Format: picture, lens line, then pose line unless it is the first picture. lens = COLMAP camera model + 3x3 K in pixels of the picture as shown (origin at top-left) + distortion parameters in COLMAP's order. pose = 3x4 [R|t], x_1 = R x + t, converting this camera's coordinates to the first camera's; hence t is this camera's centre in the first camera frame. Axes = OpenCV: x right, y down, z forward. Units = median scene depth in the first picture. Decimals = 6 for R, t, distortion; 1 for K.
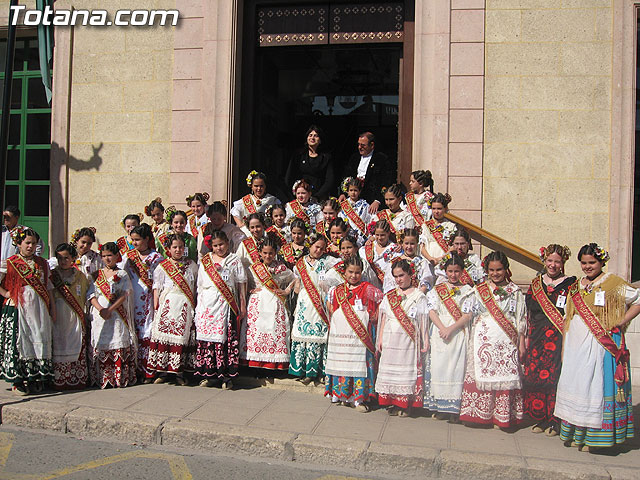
lens RADIAL K [[696.2, 0, 312.8], [0, 696.2, 244.7], [0, 0, 1]] dist [-0.095459, 0.000000]
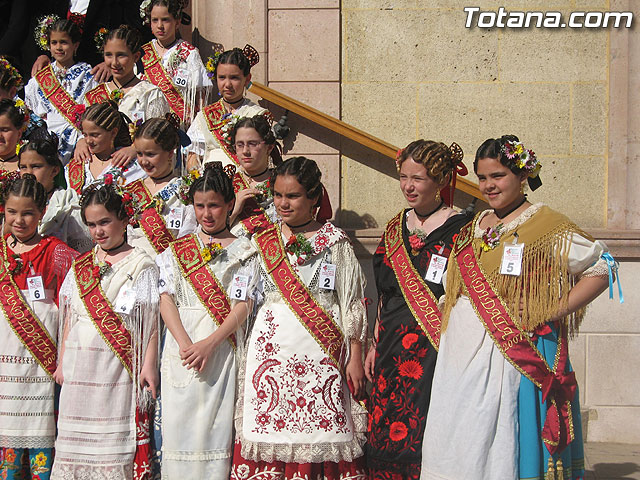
lens RADIAL K [[1338.5, 0, 314.5], [0, 1338.5, 240.3], [0, 0, 1]] dist [-0.105258, 0.000000]
pose [[0.995576, -0.028187, 0.089636, 0.196180], [0.023923, 0.998547, 0.048292, 0.019311], [-0.090867, -0.045934, 0.994803, 0.135239]]
